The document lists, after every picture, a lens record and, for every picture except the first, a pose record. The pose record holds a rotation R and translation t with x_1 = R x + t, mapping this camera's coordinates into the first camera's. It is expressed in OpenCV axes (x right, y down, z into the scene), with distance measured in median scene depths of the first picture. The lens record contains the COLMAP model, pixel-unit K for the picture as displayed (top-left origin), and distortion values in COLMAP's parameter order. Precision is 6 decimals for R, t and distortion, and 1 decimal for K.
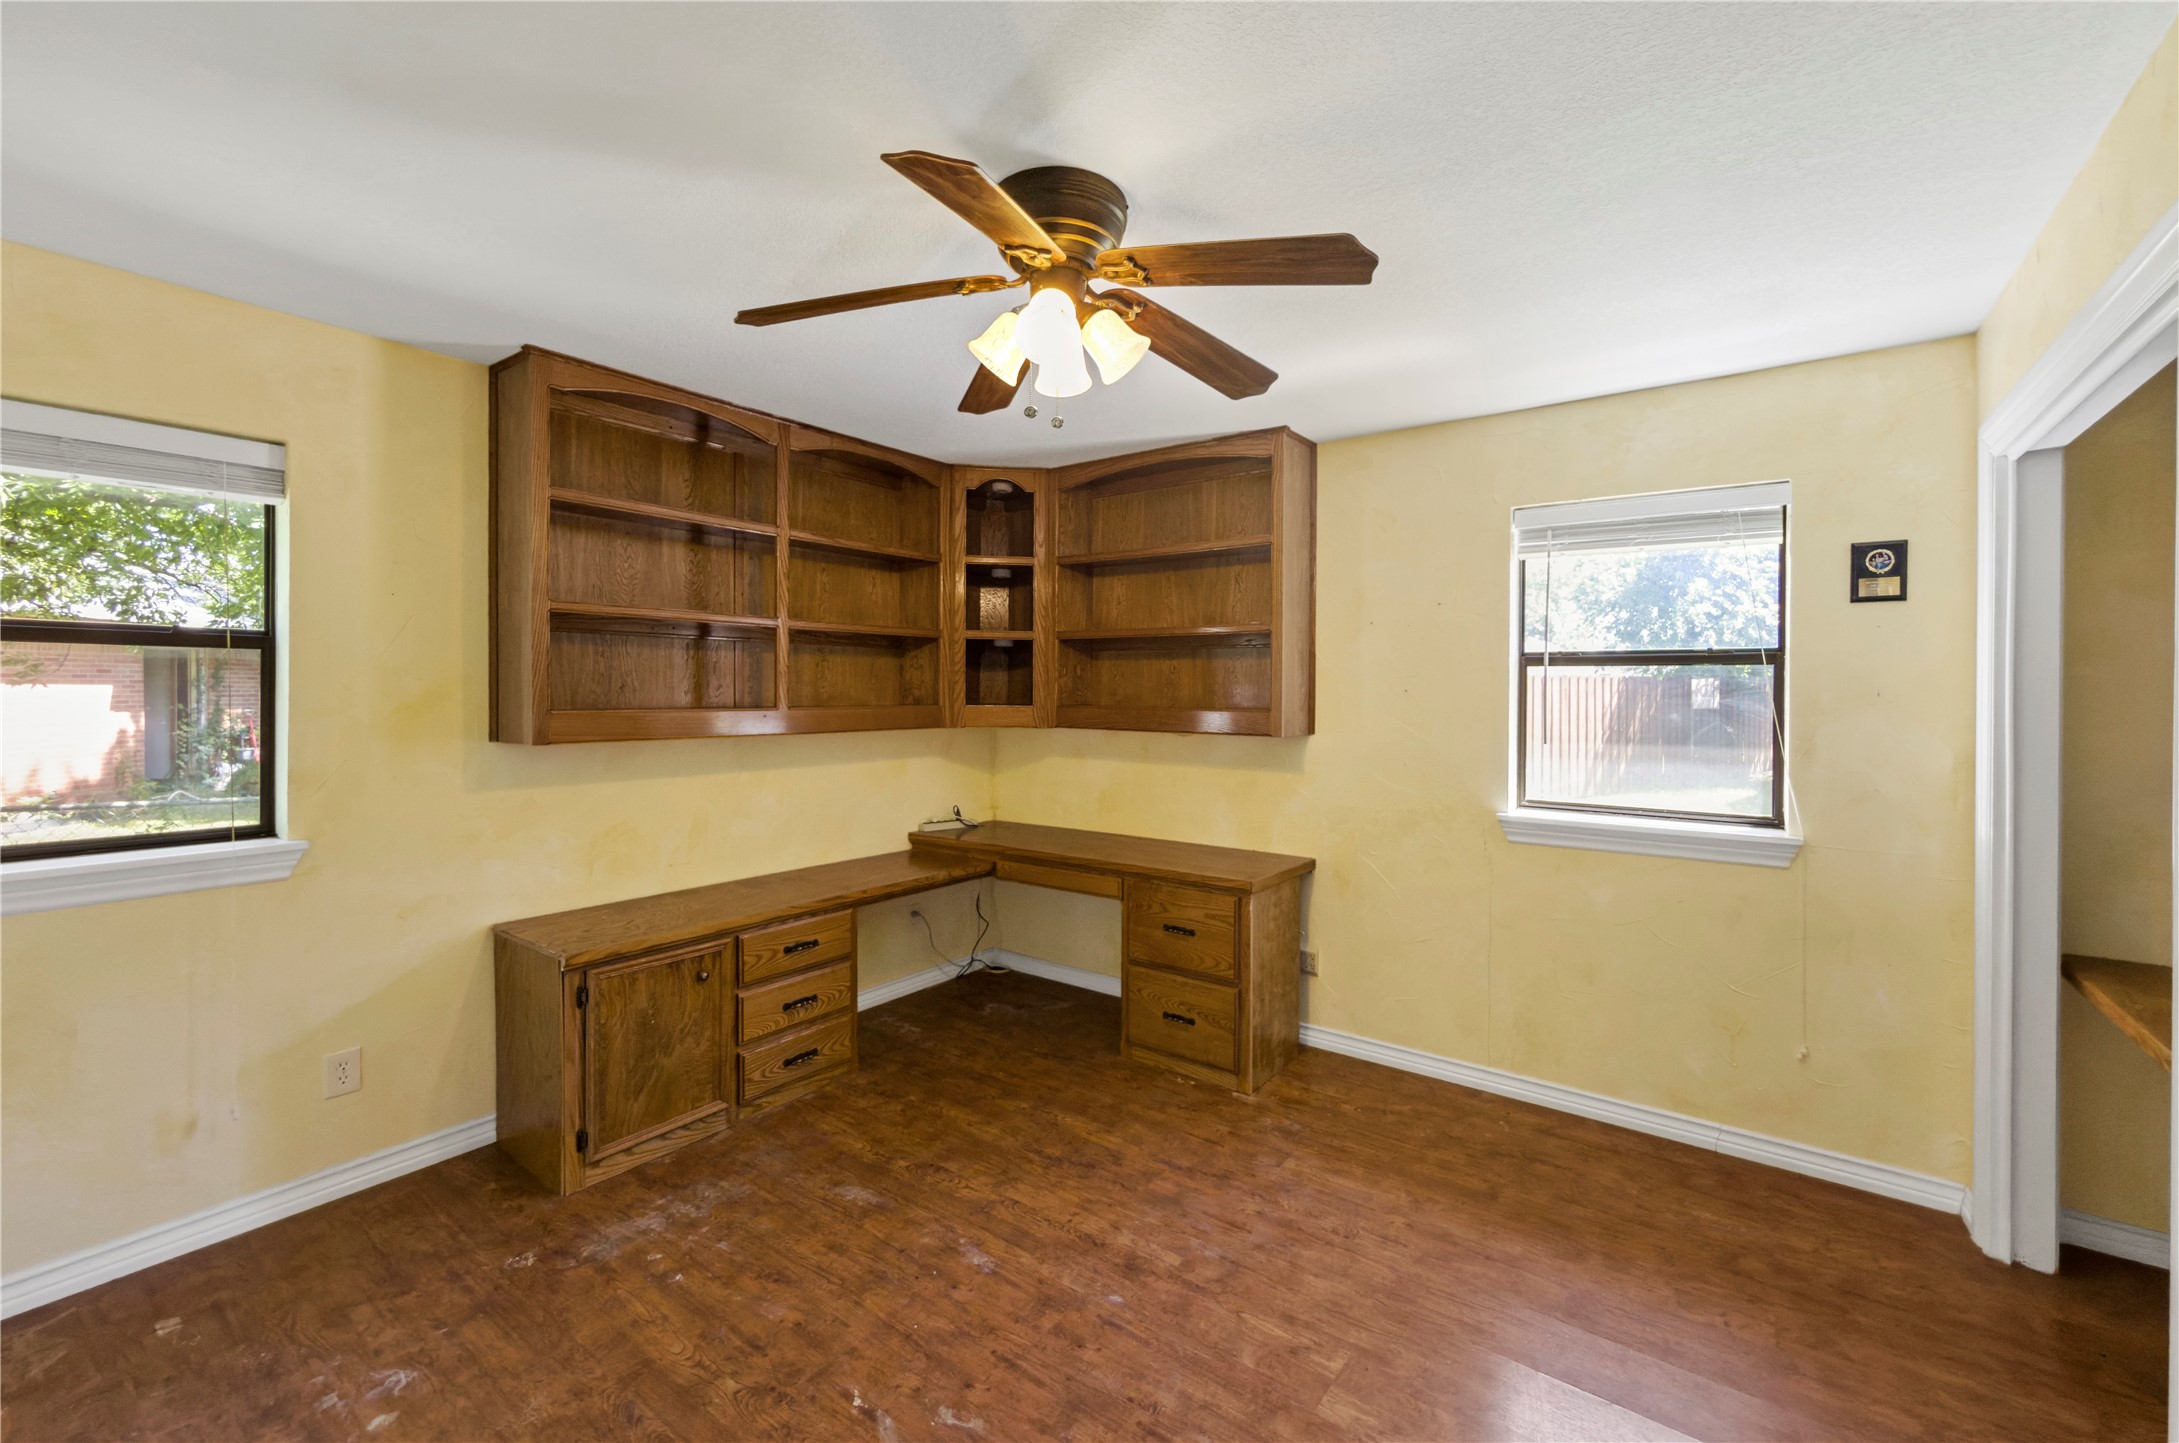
lens RADIAL K [[884.9, 0, 1091.6], [0, 884.9, 704.3], [0, 0, 1]] dist [0.002215, 0.000266]
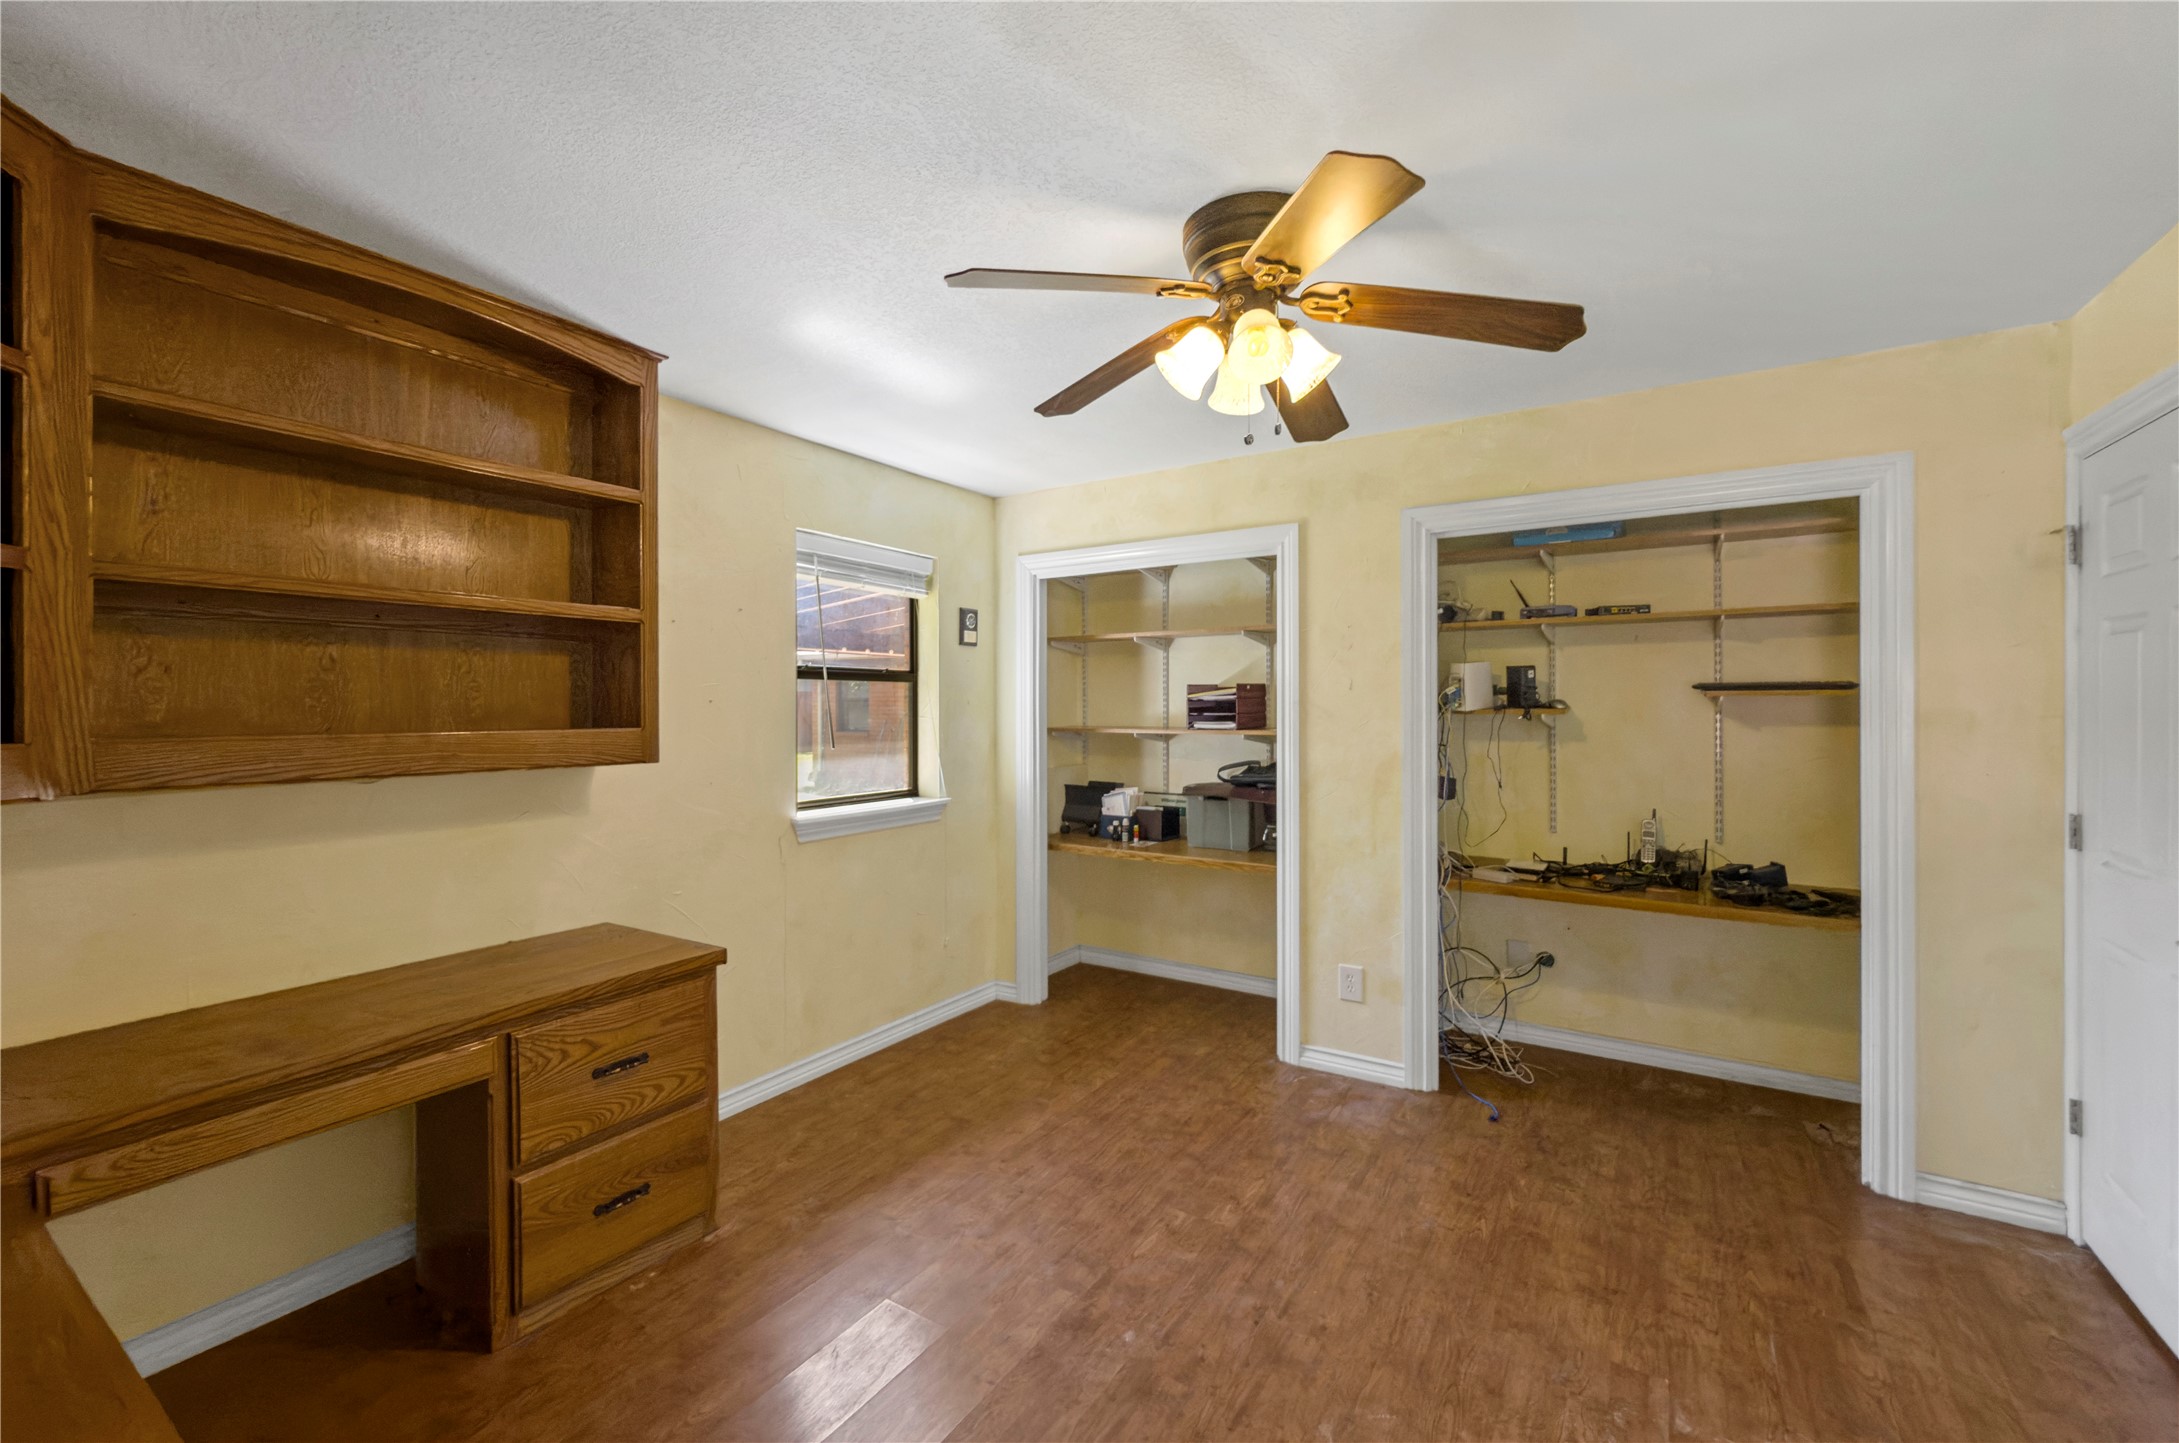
lens RADIAL K [[884.9, 0, 1090.0], [0, 884.9, 709.7], [0, 0, 1]] dist [0.002215, 0.000266]
pose [[-0.068342, -0.011660, 0.997594, -0.737208], [0.015140, 0.999804, 0.012723, -0.015716], [-0.997547, 0.015973, -0.068152, 0.880045]]
